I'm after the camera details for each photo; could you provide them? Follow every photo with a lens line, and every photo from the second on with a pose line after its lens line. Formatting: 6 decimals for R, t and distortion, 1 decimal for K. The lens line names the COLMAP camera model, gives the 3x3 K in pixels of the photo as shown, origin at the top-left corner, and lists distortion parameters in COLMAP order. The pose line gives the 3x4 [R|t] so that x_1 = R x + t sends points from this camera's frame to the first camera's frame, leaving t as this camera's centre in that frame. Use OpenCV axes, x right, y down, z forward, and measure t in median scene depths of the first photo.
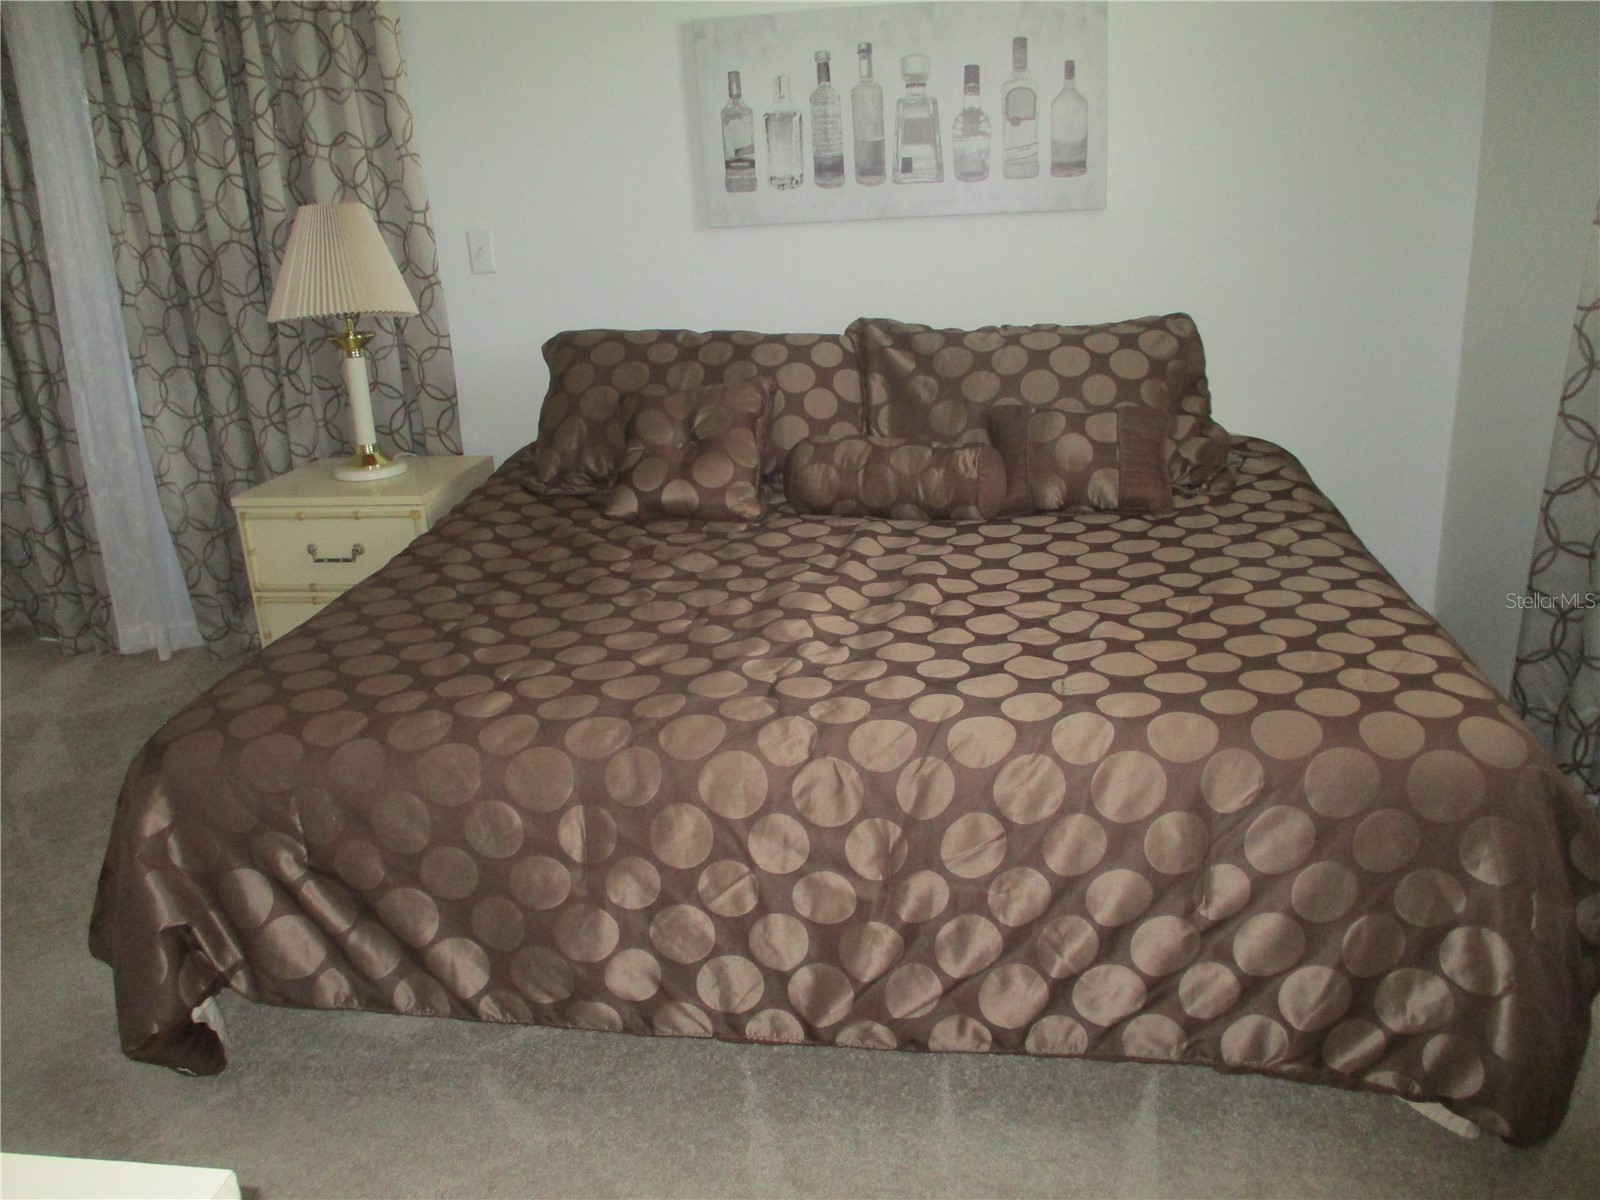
lens RADIAL K [[1317.1, 0, 805.3], [0, 1317.1, 603.1], [0, 0, 1]] dist [-0.038523, 0.019364]
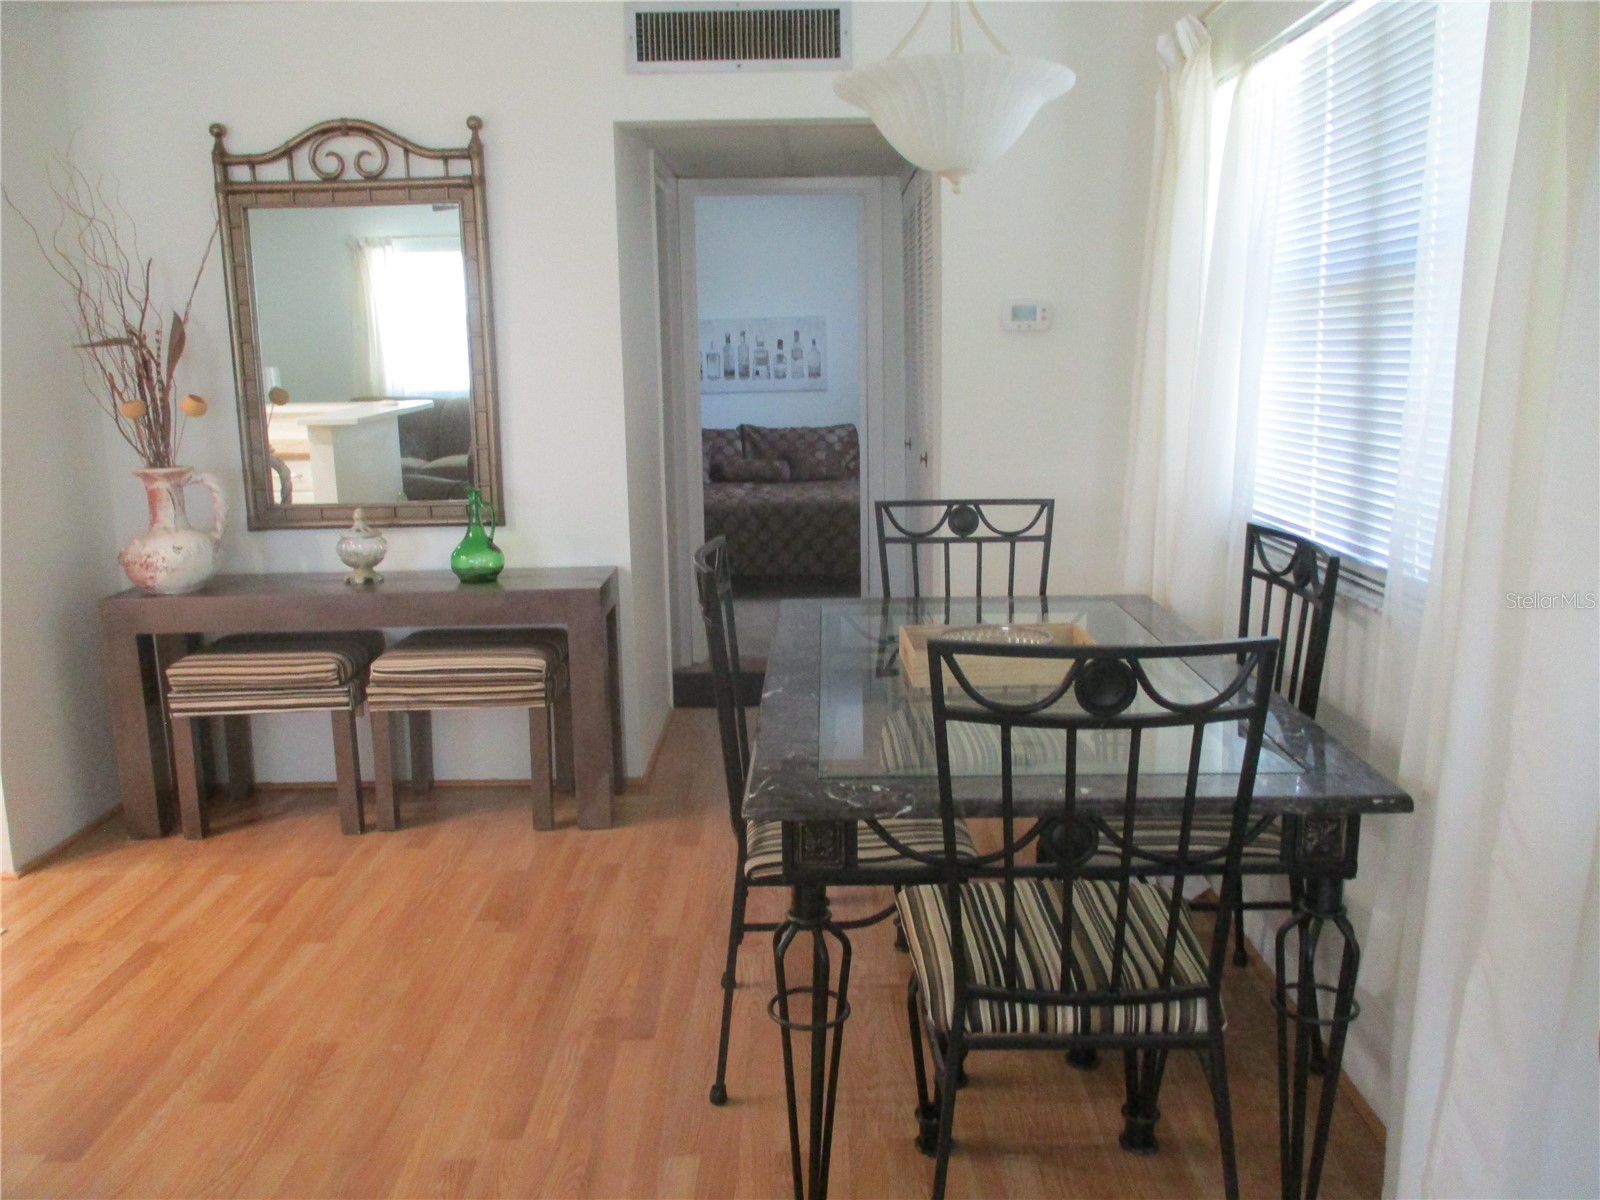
lens RADIAL K [[1317.1, 0, 799.0], [0, 1317.1, 600.5], [0, 0, 1]] dist [-0.038523, 0.019364]
pose [[0.993516, 0.007447, 0.113452, -0.155858], [0.009822, 0.988501, -0.150895, 0.595573], [-0.113272, 0.151031, 0.982018, -1.768546]]
